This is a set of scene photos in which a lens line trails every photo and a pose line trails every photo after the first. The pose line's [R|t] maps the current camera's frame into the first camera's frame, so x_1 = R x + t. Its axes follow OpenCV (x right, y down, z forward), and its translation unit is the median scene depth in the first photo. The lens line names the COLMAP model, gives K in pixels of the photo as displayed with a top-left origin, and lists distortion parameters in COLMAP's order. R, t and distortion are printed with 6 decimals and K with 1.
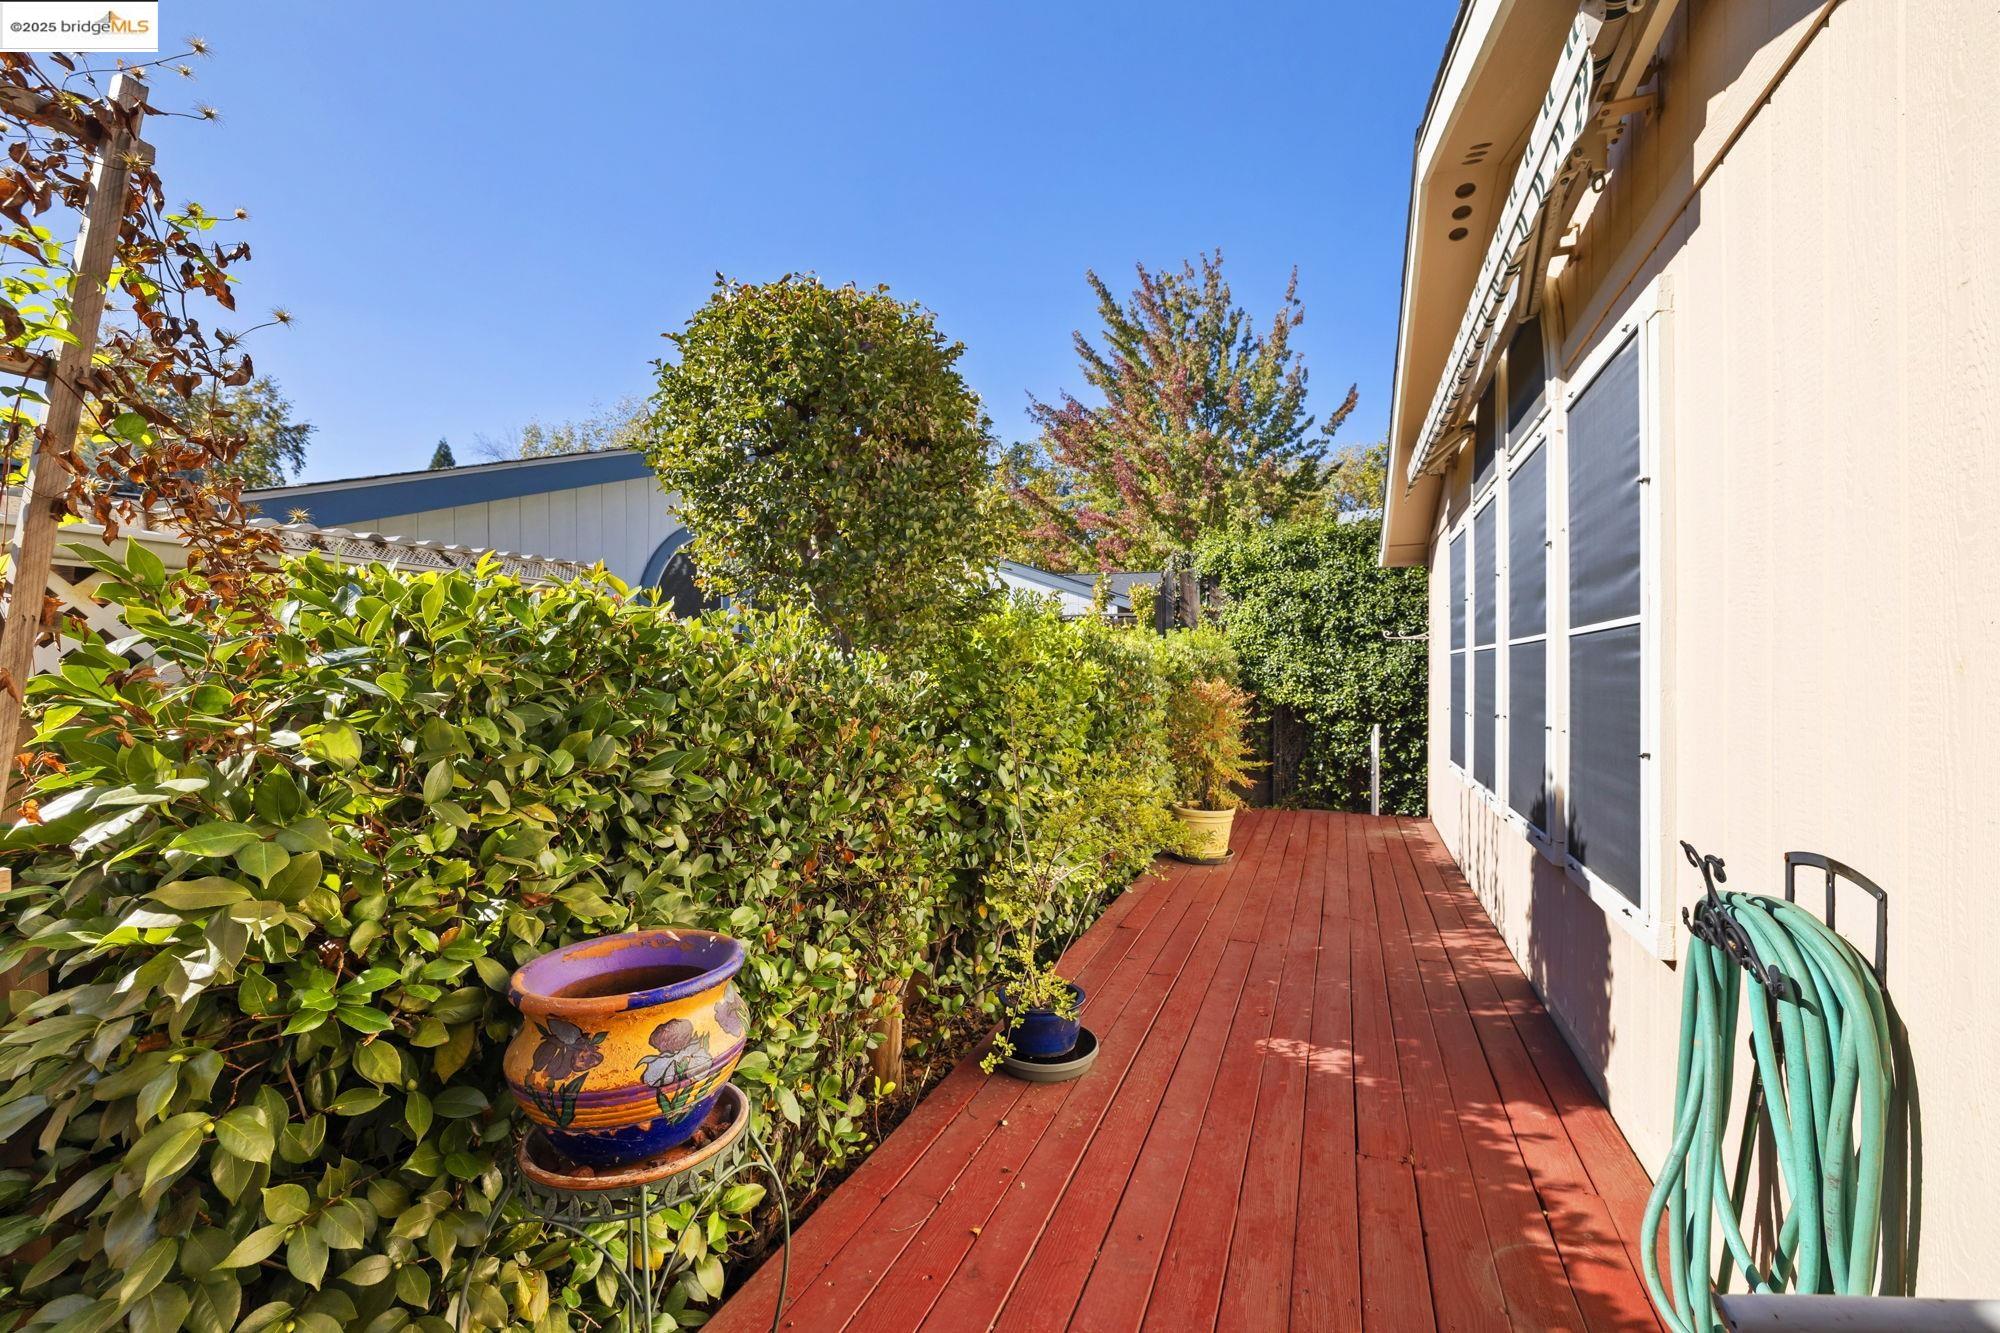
lens RADIAL K [[849.3, 0, 1005.9], [0, 849.3, 664.9], [0, 0, 1]] dist [0.001745, 0.000768]
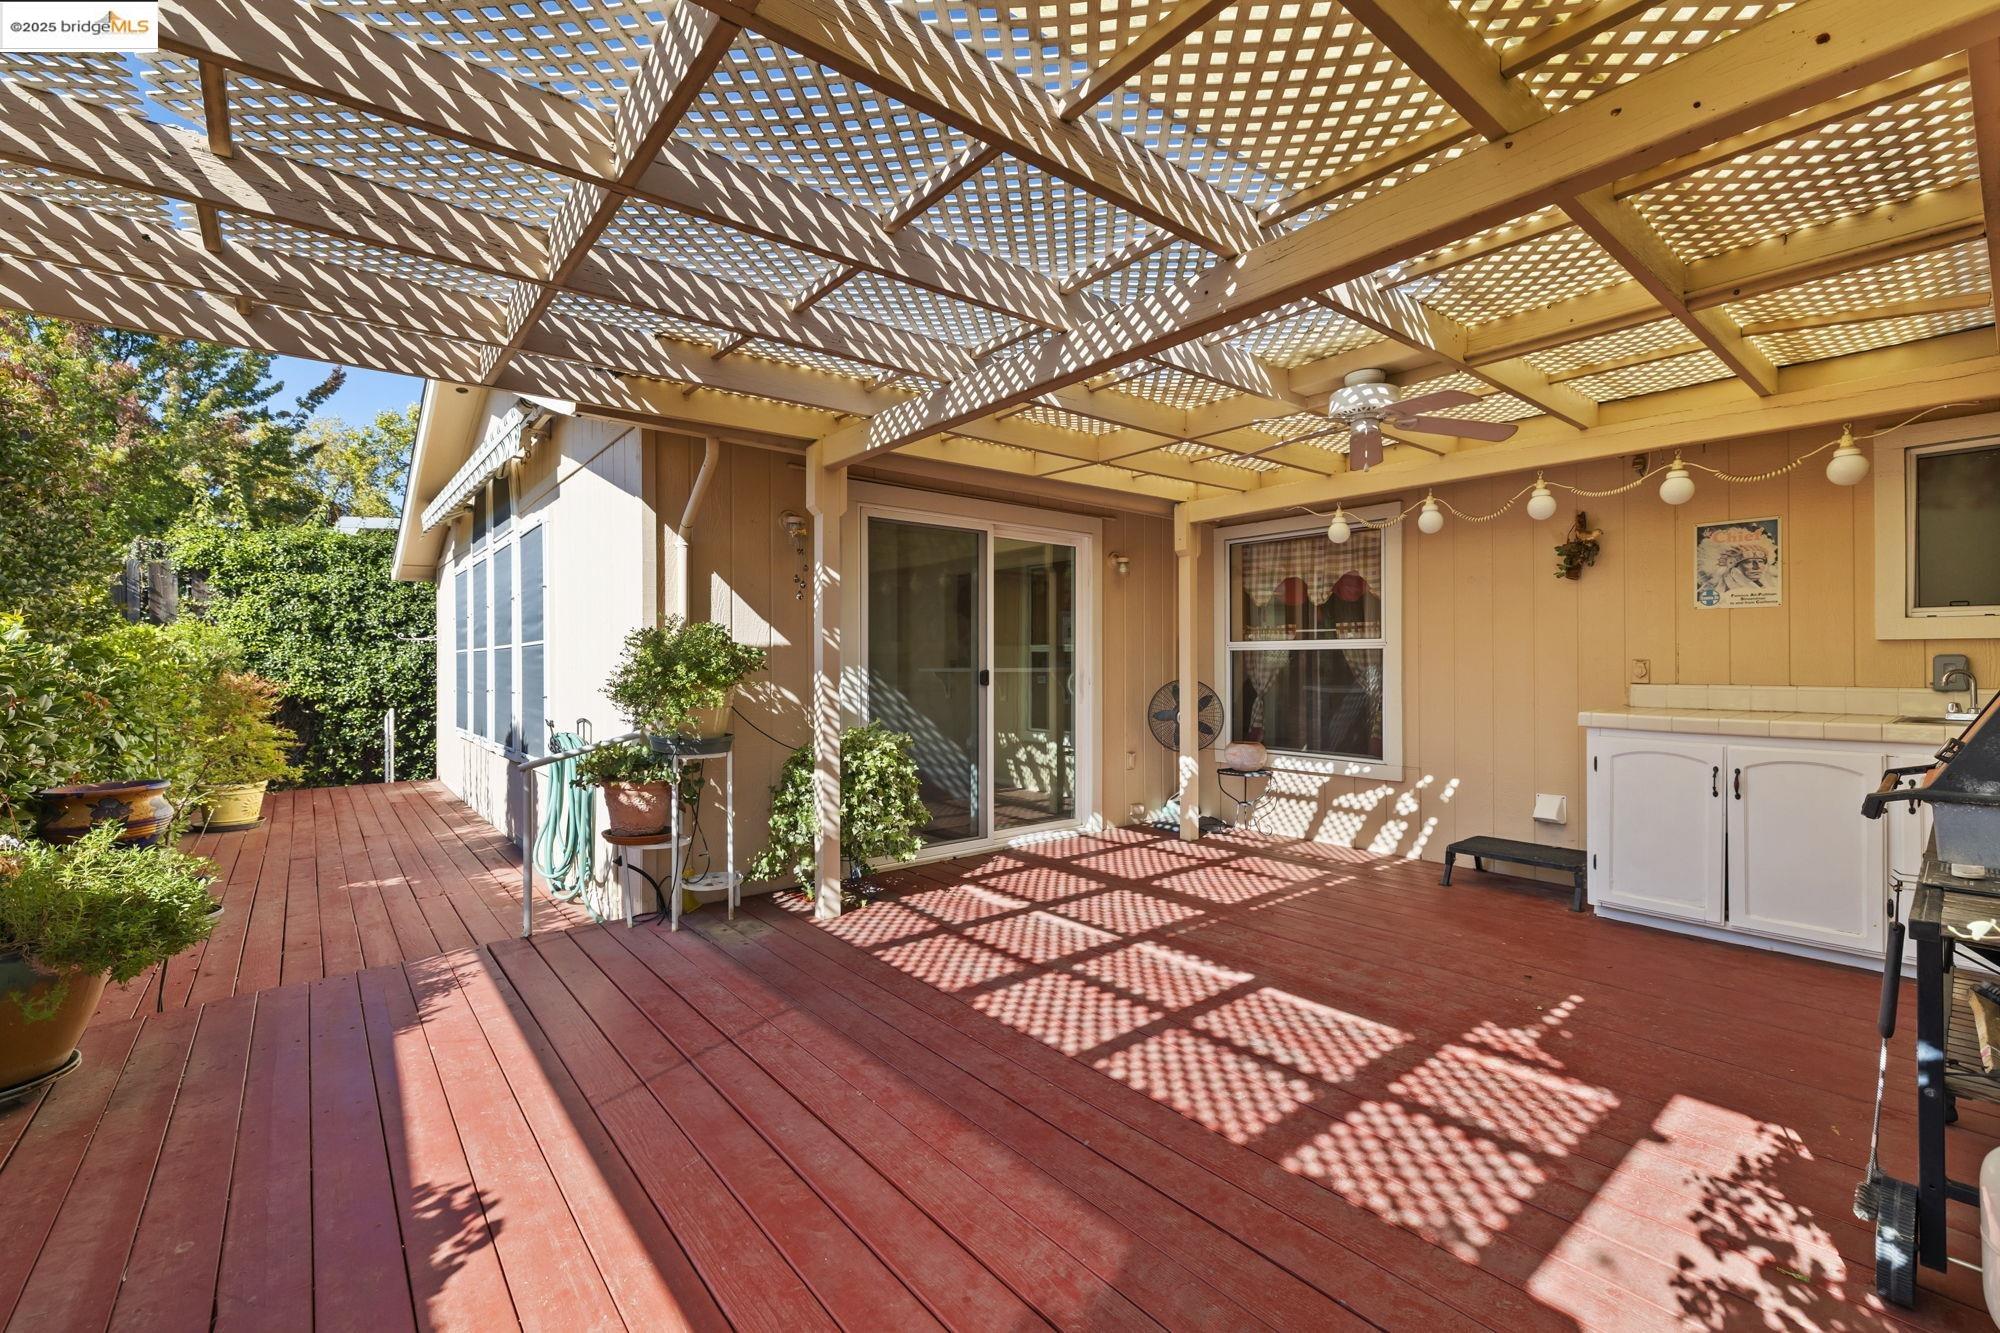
lens RADIAL K [[849.3, 0, 1005.9], [0, 849.3, 664.9], [0, 0, 1]] dist [0.001745, 0.000768]
pose [[0.484862, -0.004873, 0.874577, -0.181324], [-0.000034, 0.999984, 0.005591, -0.000280], [-0.874591, -0.002740, 0.484854, -0.326299]]
